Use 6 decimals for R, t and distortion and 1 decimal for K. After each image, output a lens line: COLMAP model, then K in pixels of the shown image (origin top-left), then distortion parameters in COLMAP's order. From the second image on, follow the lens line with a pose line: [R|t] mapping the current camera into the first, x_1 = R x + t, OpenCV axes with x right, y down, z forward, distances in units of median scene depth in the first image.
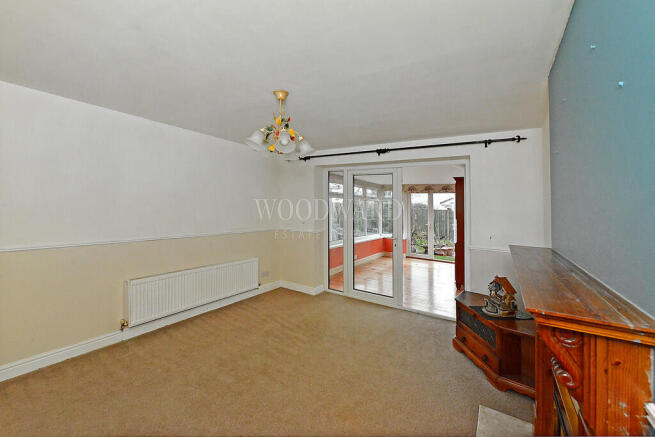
lens RADIAL K [[259.4, 0, 327.7], [0, 259.4, 212.3], [0, 0, 1]] dist [-0.017257, -0.000137]
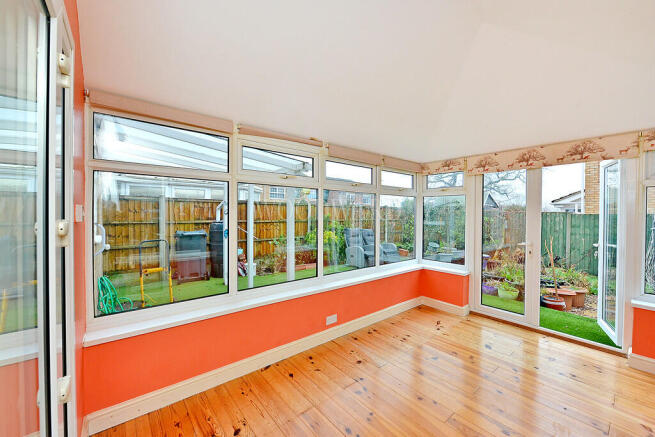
lens RADIAL K [[259.4, 0, 327.7], [0, 259.4, 212.3], [0, 0, 1]] dist [-0.017257, -0.000137]
pose [[0.955633, 0.012432, -0.294297, 0.180217], [-0.010784, 0.999916, 0.007221, -0.012656], [0.294362, -0.003727, 0.955687, 0.450313]]
